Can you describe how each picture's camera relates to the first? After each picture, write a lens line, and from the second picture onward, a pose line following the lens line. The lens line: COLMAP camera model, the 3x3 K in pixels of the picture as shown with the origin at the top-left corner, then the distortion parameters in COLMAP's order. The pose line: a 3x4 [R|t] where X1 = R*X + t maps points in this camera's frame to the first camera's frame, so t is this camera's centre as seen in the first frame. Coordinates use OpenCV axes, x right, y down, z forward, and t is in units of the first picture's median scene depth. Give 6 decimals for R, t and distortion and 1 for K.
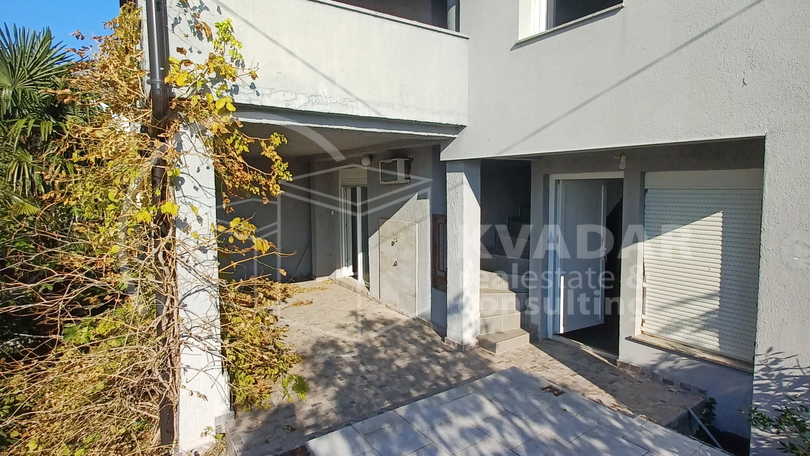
lens RADIAL K [[415.3, 0, 420.0], [0, 415.3, 216.8], [0, 0, 1]] dist [0.001301, -0.000777]
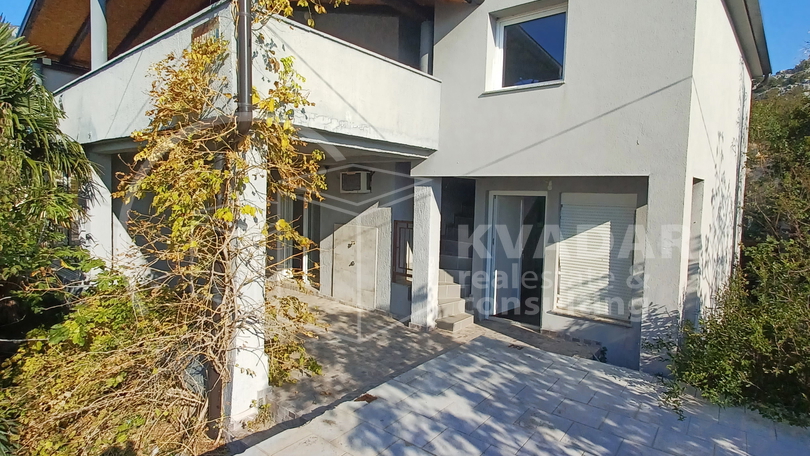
lens RADIAL K [[415.3, 0, 420.0], [0, 415.3, 216.8], [0, 0, 1]] dist [0.001301, -0.000777]
pose [[0.953258, 0.019992, 0.301495, -0.326598], [-0.013826, 0.999650, -0.022573, 0.012836], [-0.301841, 0.017350, 0.953201, -0.190077]]
